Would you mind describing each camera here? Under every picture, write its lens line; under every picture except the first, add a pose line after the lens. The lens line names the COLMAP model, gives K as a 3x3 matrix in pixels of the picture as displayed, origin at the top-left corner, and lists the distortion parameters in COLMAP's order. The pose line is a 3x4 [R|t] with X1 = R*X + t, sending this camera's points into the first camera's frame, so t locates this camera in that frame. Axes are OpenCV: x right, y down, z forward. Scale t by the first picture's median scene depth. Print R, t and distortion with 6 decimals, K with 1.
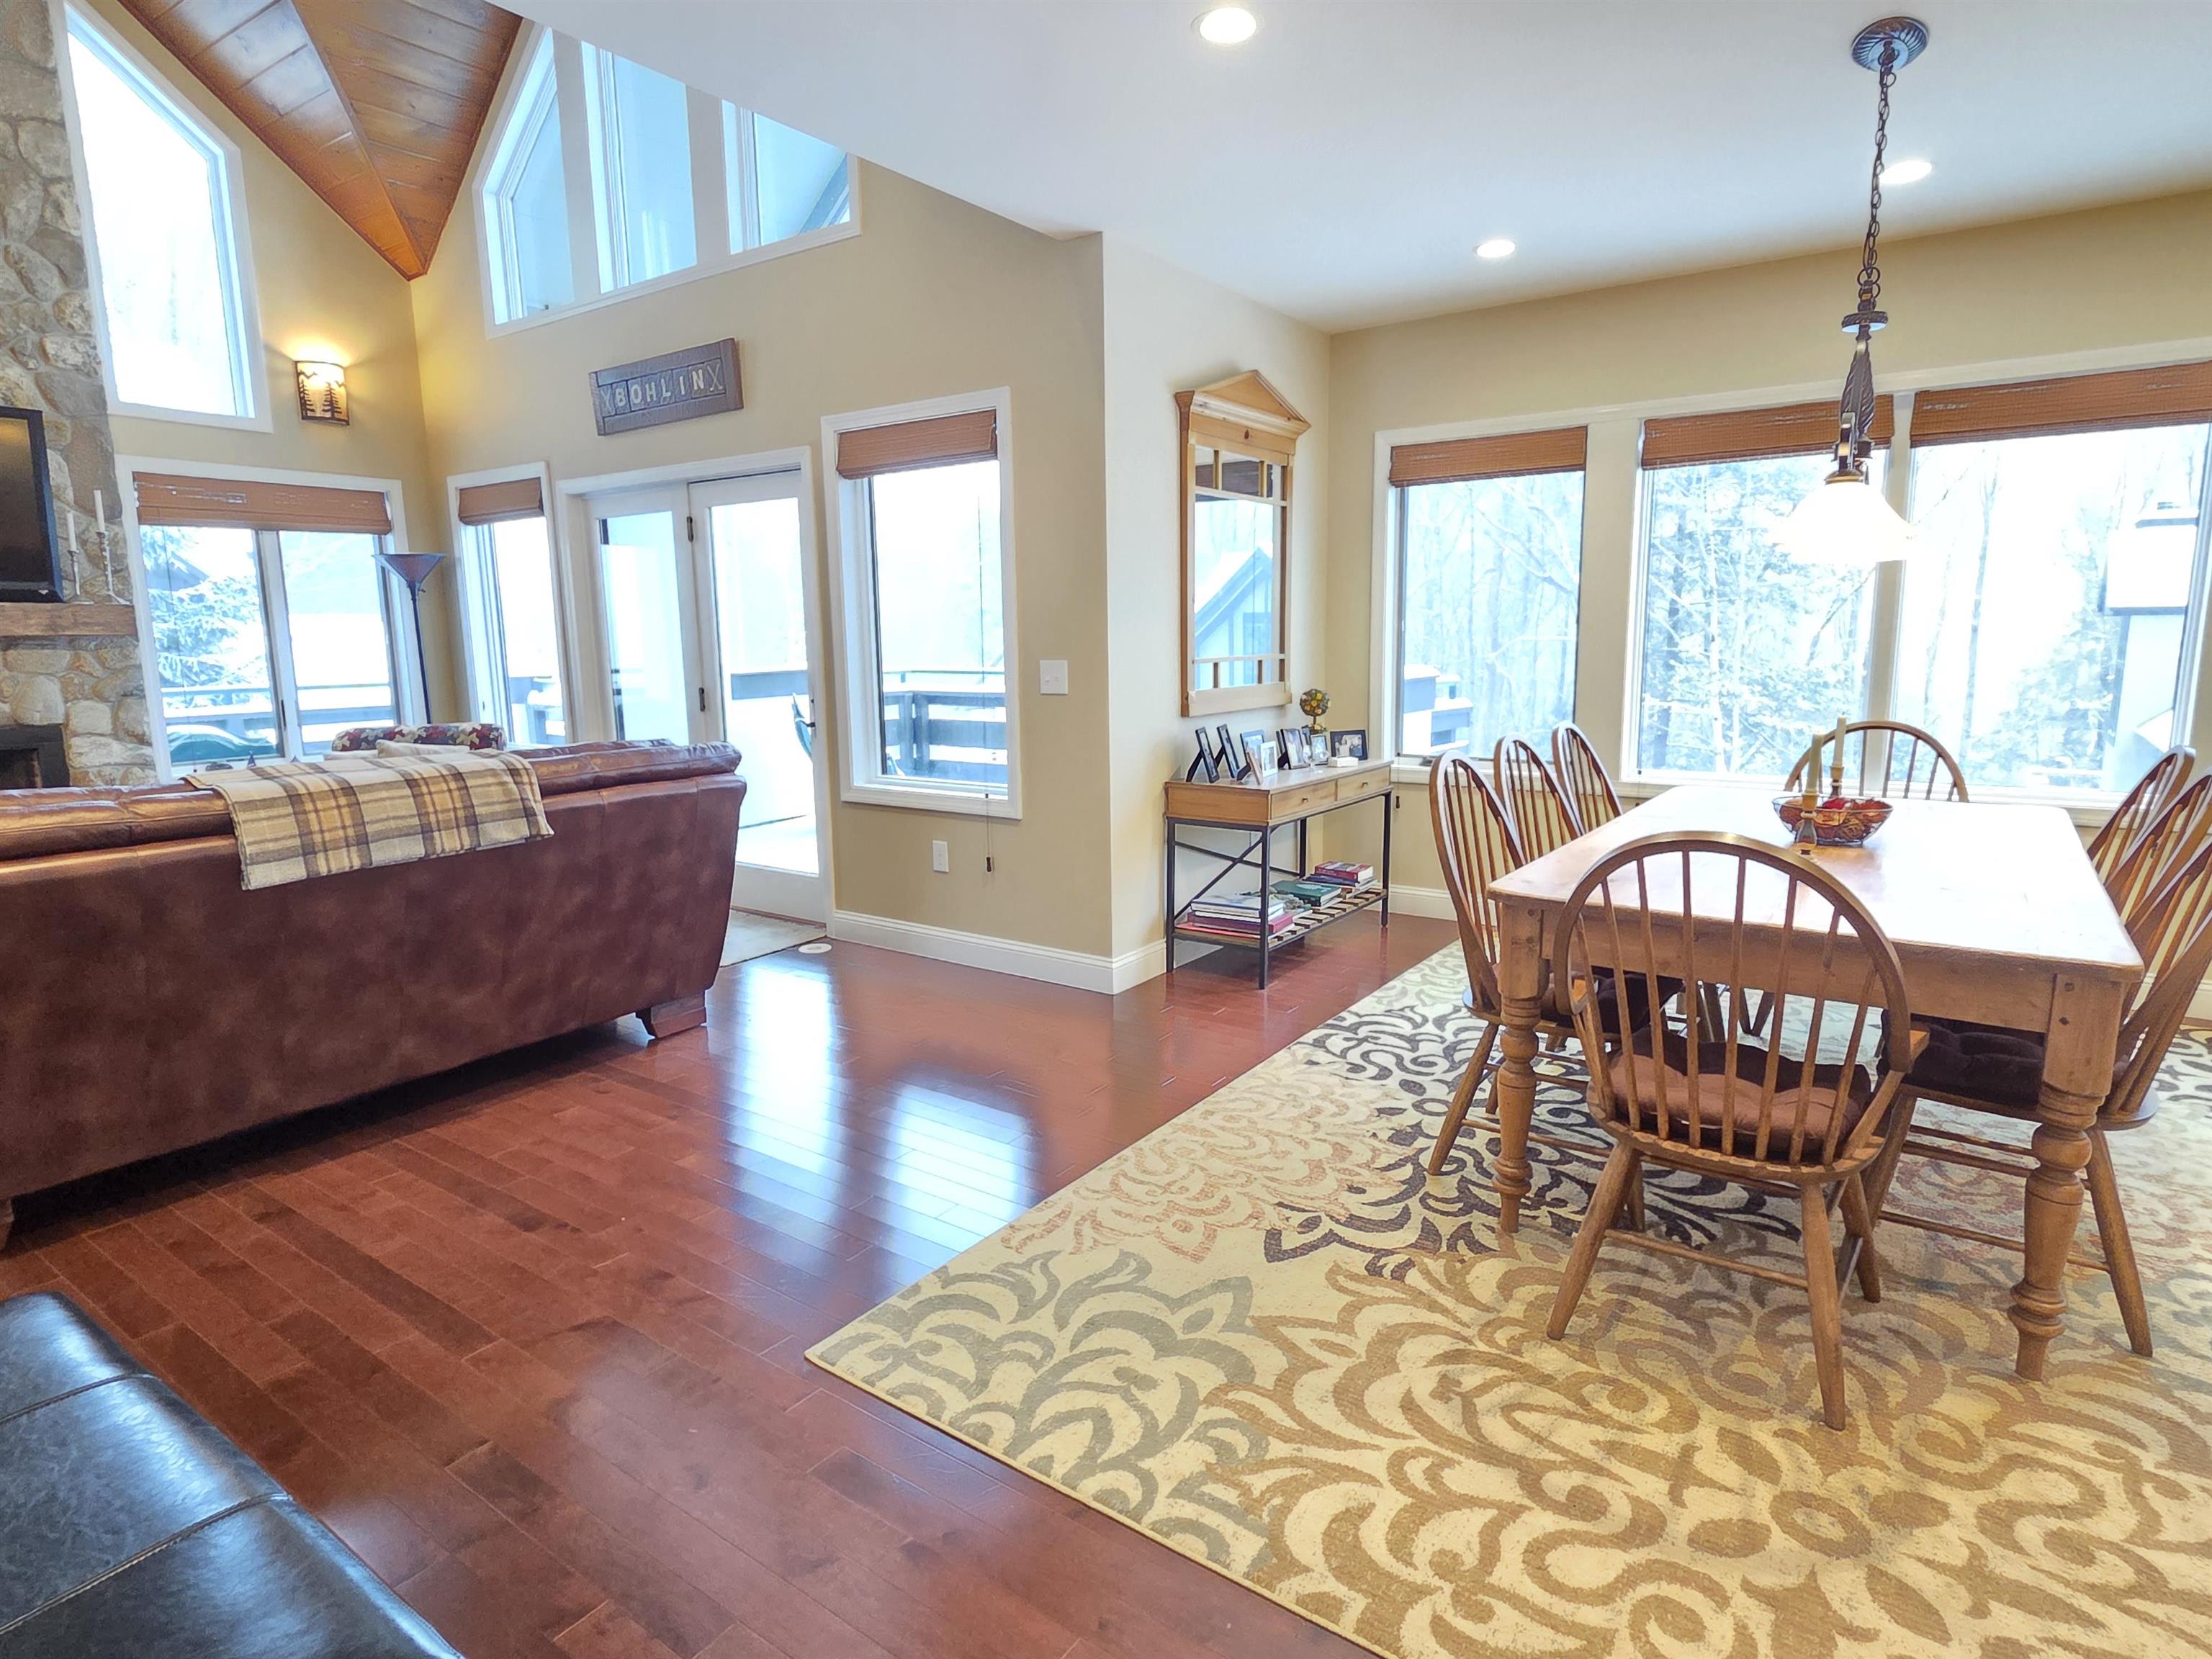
lens RADIAL K [[1195.8, 0, 1100.6], [0, 1195.8, 819.2], [0, 0, 1]] dist [0.001520, 0.001616]
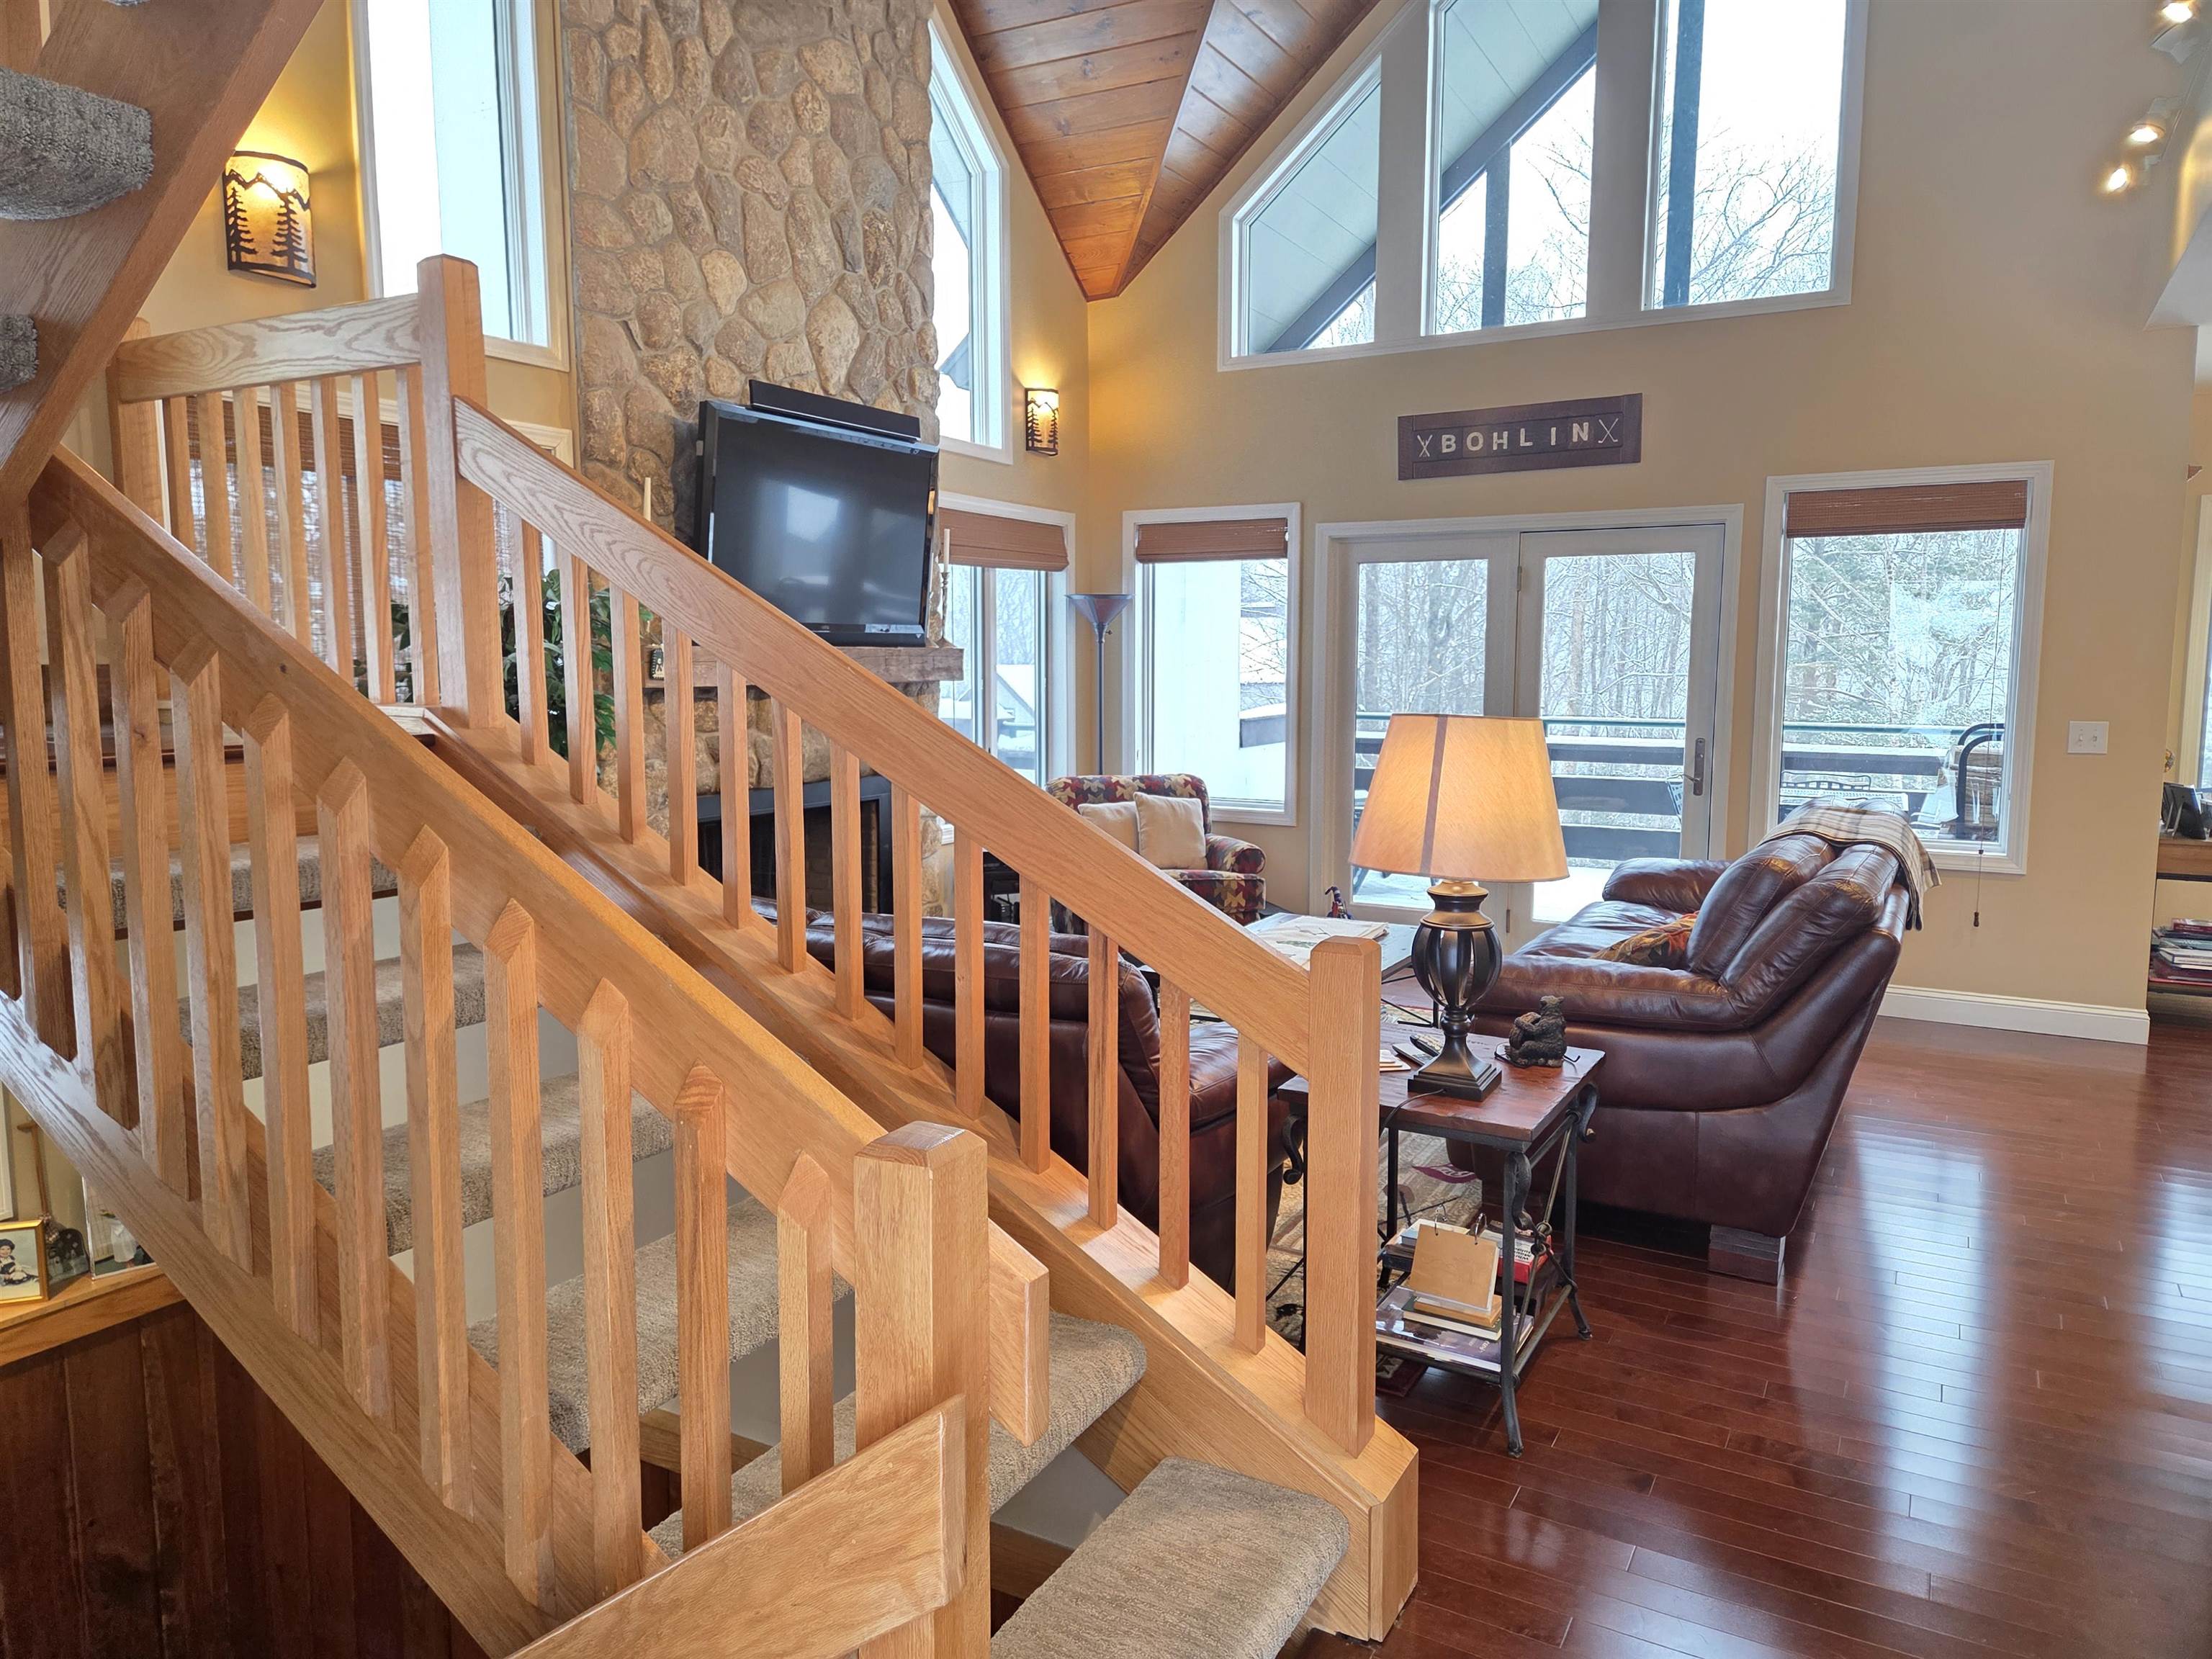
lens RADIAL K [[1470.8, 0, 1114.3], [0, 1470.8, 833.1], [0, 0, 1]] dist [0.098486, -0.098504]
pose [[0.995362, 0.004394, 0.096102, -0.734806], [-0.001012, 0.999379, -0.035210, 0.007471], [-0.096197, 0.034949, 0.994749, -0.158156]]
